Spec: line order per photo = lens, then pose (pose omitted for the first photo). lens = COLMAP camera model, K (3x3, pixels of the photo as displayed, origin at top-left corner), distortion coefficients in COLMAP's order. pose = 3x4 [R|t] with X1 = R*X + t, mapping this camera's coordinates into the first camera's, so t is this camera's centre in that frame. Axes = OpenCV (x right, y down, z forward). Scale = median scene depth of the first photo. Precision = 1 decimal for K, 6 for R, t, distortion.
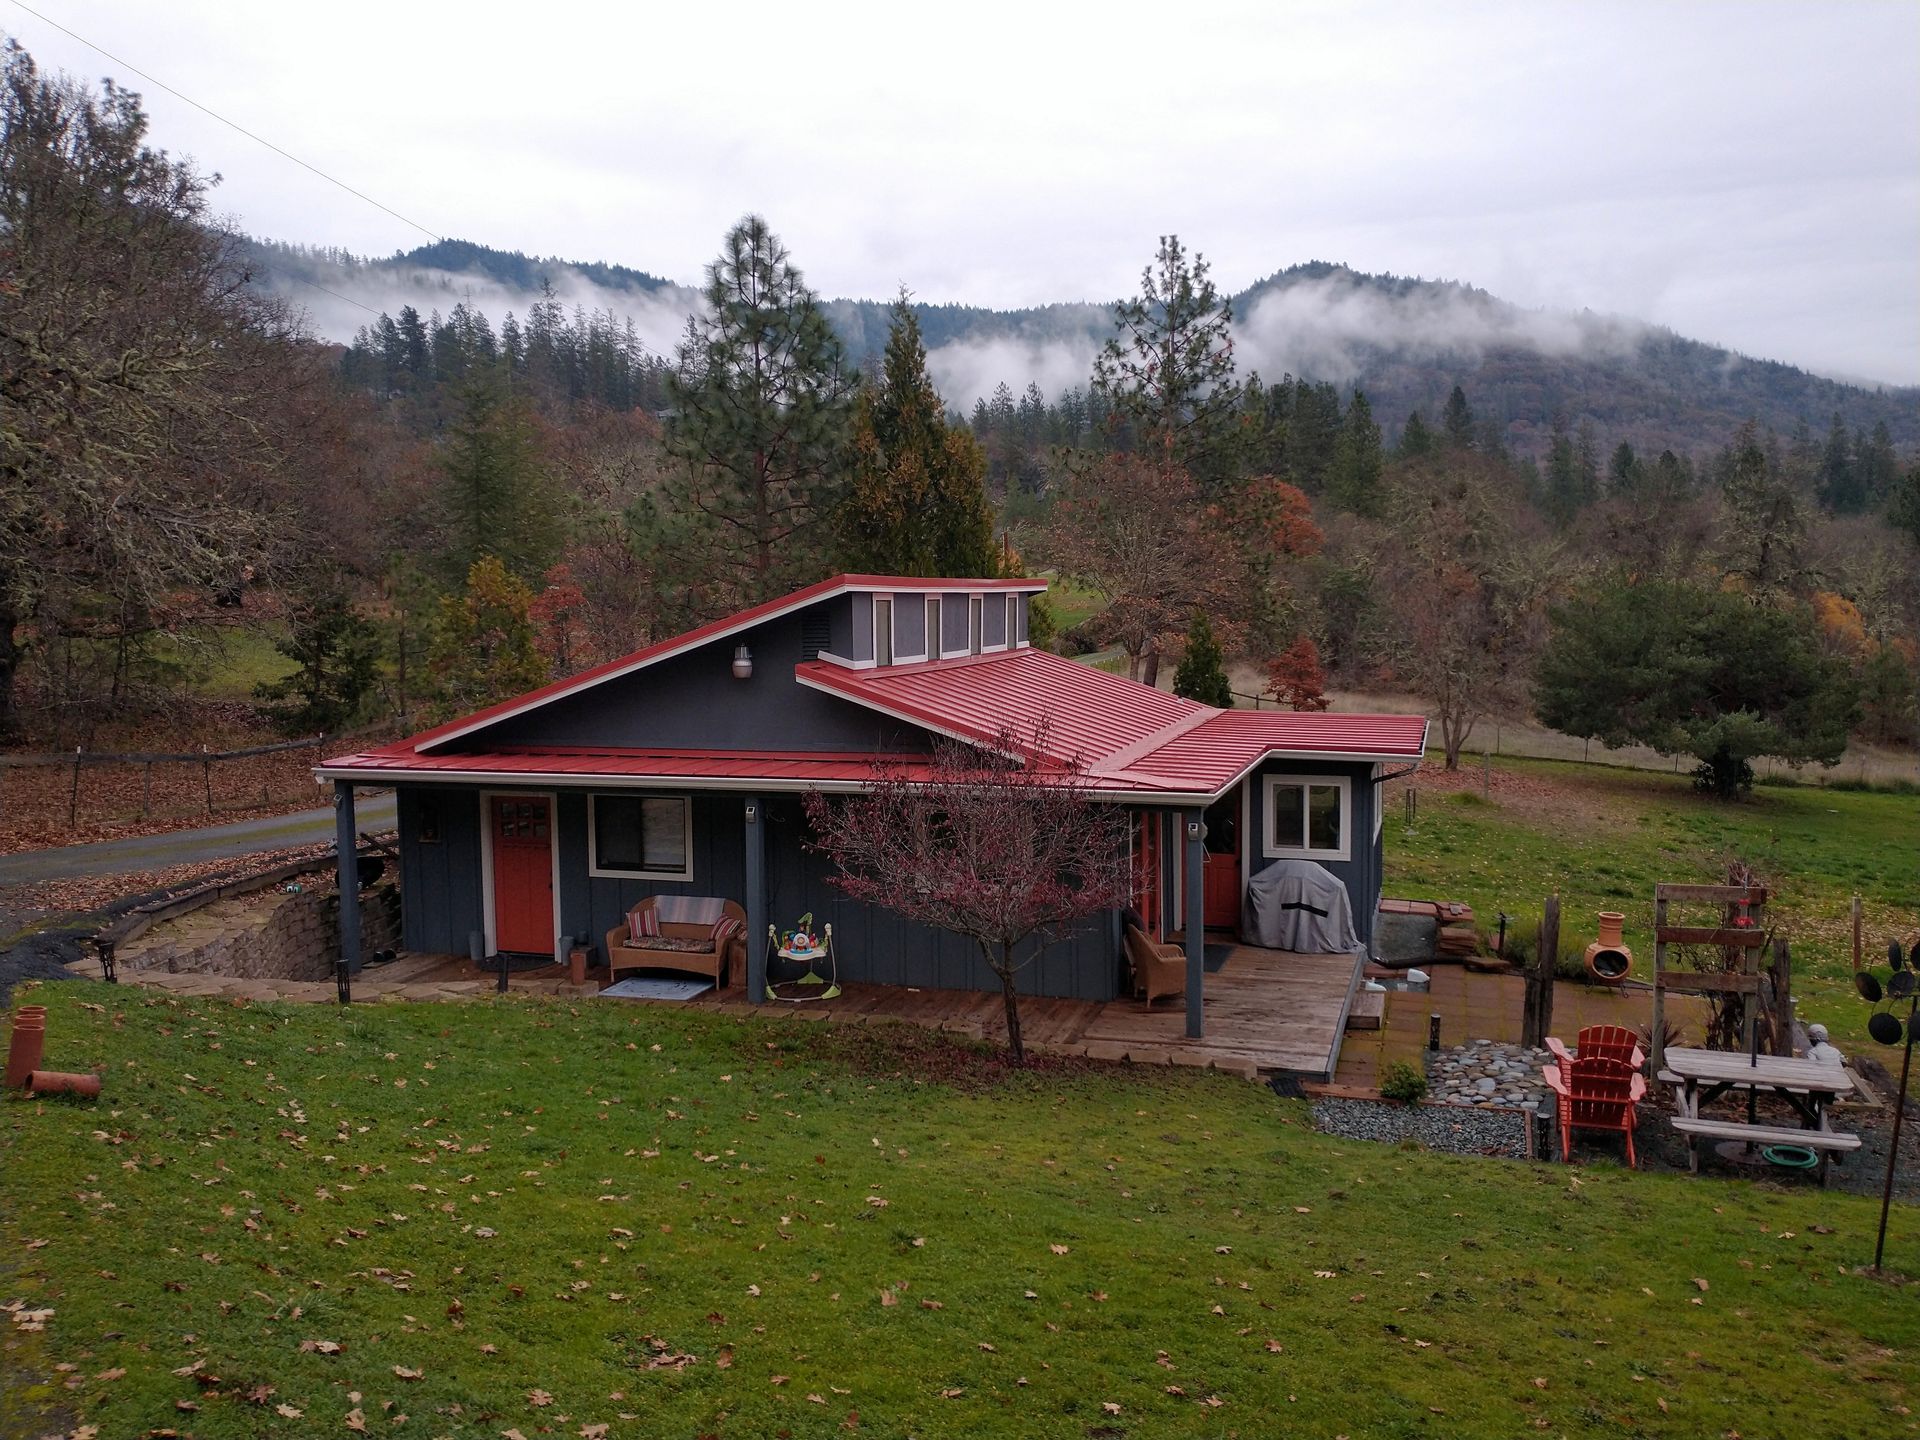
lens RADIAL K [[1516.5, 0, 960.0], [0, 1516.5, 720.0], [0, 0, 1]] dist [0.033650, -0.000366]
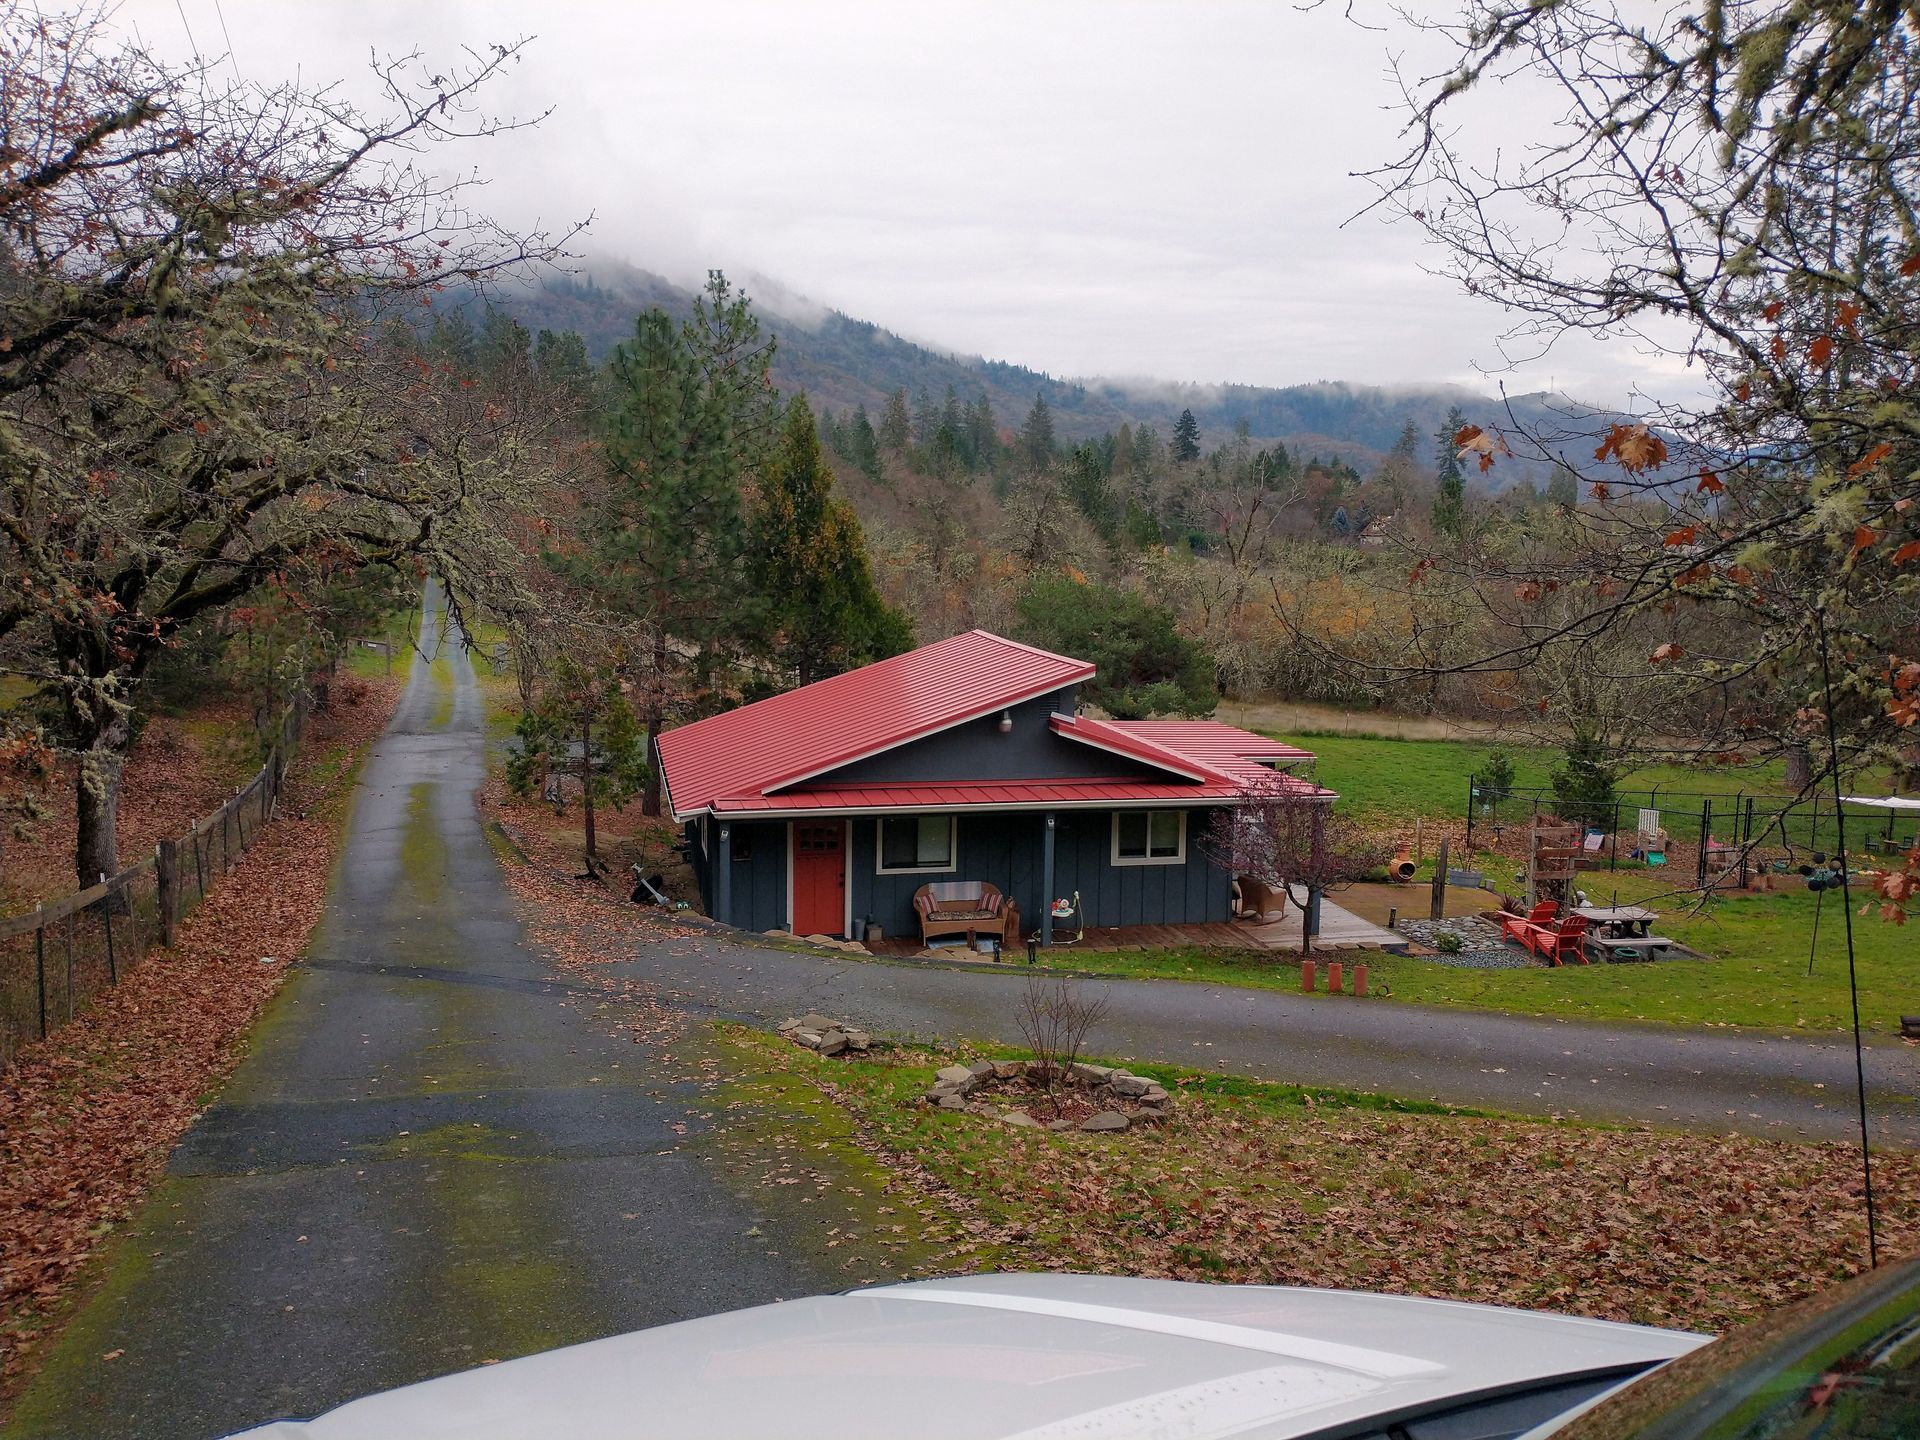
lens RADIAL K [[1533.2, 0, 958.7], [0, 1533.2, 683.5], [0, 0, 1]] dist [0.000850, -0.000651]
pose [[0.853100, -0.024852, 0.521155, -0.964796], [0.011747, 0.999527, 0.028434, -0.118445], [-0.521615, -0.018135, 0.852988, -0.253060]]
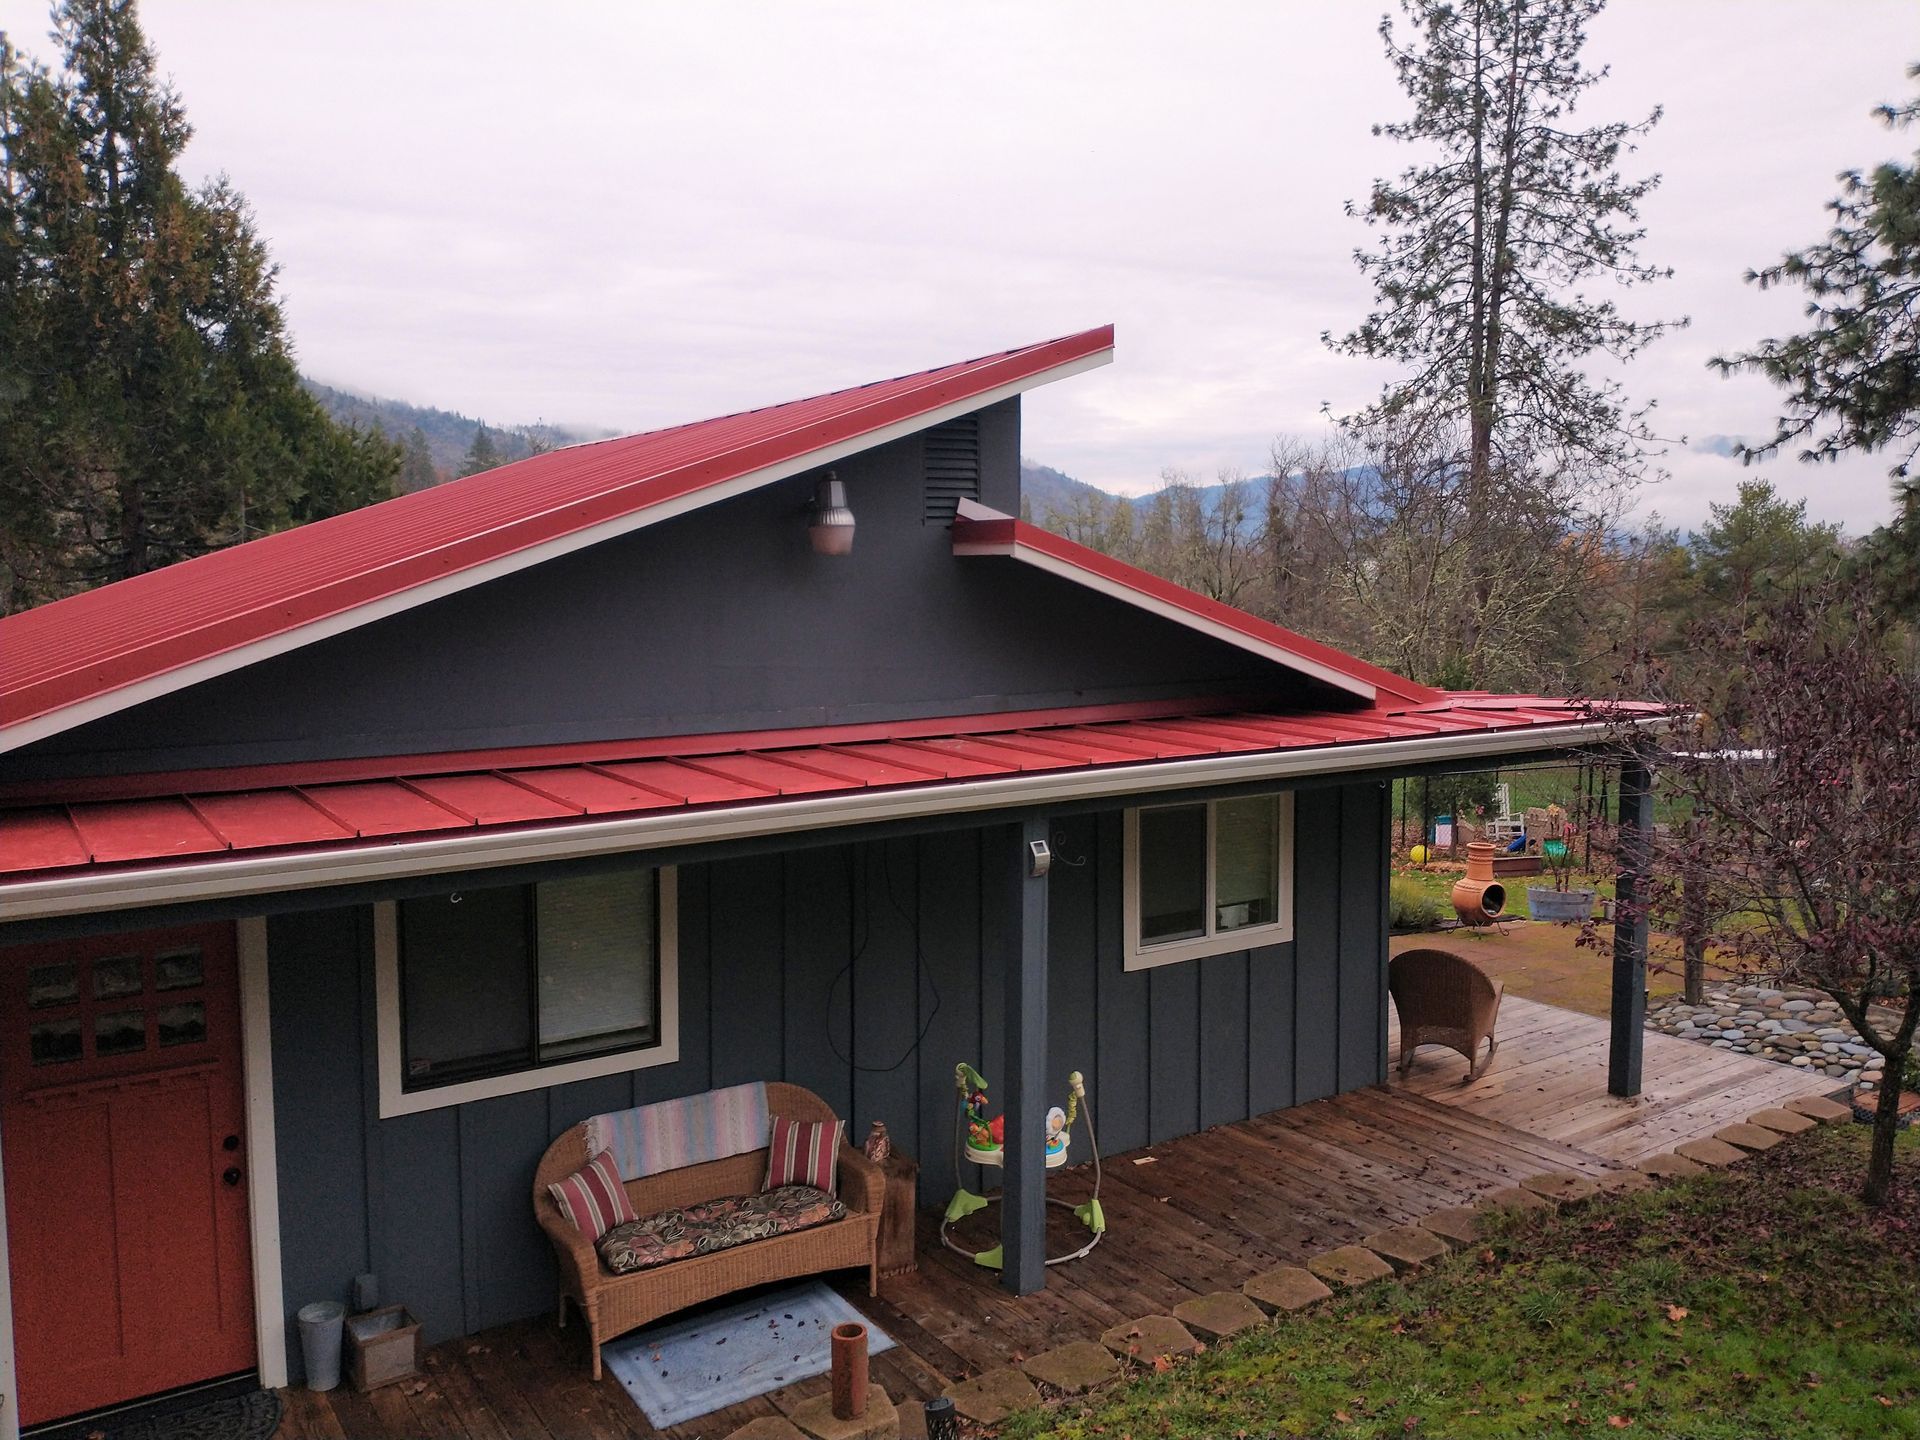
lens RADIAL K [[1533.2, 0, 958.7], [0, 1533.2, 683.5], [0, 0, 1]] dist [0.000850, -0.000651]
pose [[0.620298, -0.047090, 0.782952, -0.463117], [0.064876, 0.997856, 0.008618, 0.007041], [-0.781679, 0.045449, 0.622023, 0.705762]]
